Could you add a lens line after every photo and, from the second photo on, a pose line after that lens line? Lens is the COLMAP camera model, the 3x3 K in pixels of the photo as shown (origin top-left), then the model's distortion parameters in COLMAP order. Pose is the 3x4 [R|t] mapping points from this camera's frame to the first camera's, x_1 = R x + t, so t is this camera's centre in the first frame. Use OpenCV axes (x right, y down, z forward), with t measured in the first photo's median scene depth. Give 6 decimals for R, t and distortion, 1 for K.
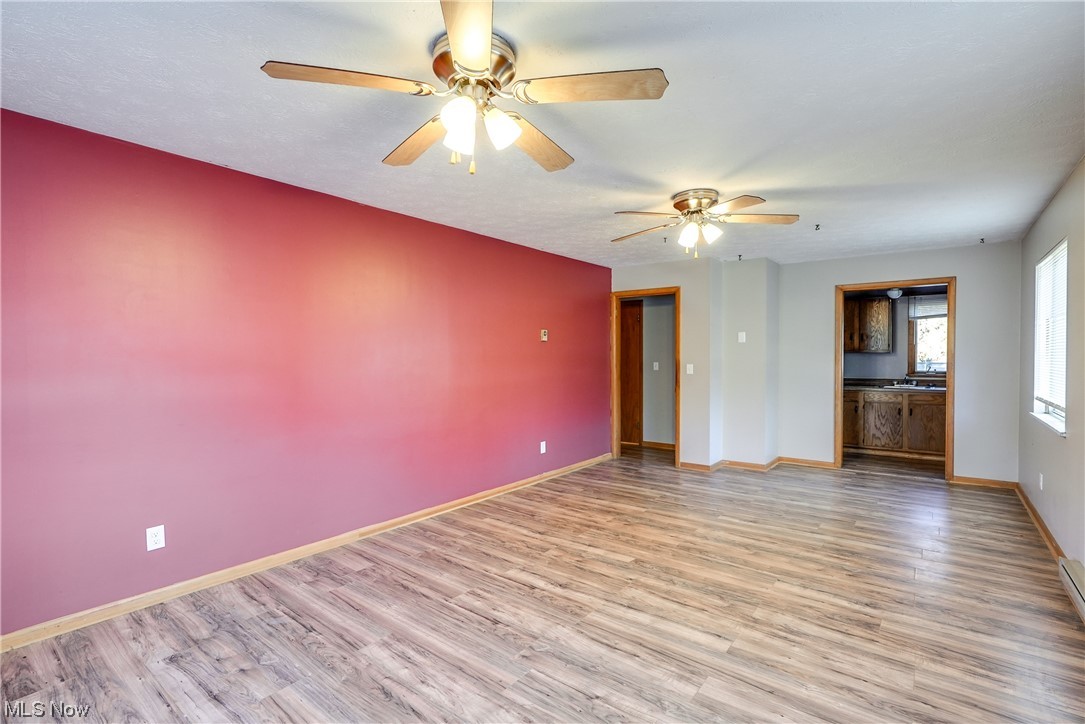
lens RADIAL K [[504.6, 0, 538.6], [0, 504.6, 352.8], [0, 0, 1]] dist [0.000848, 0.000326]
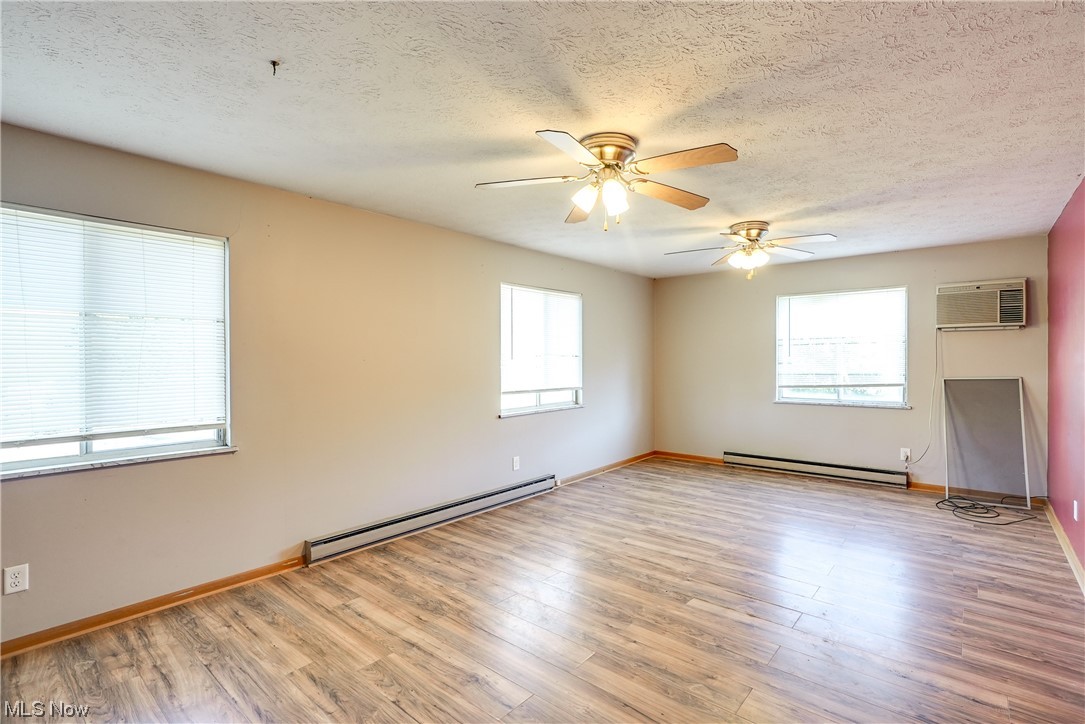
lens RADIAL K [[504.6, 0, 544.1], [0, 504.6, 360.4], [0, 0, 1]] dist [0.000848, 0.000326]
pose [[-0.999275, 0.004944, 0.037760, 0.437653], [0.004964, 0.999988, 0.000426, -0.007743], [-0.037758, 0.000613, -0.999287, 2.046755]]
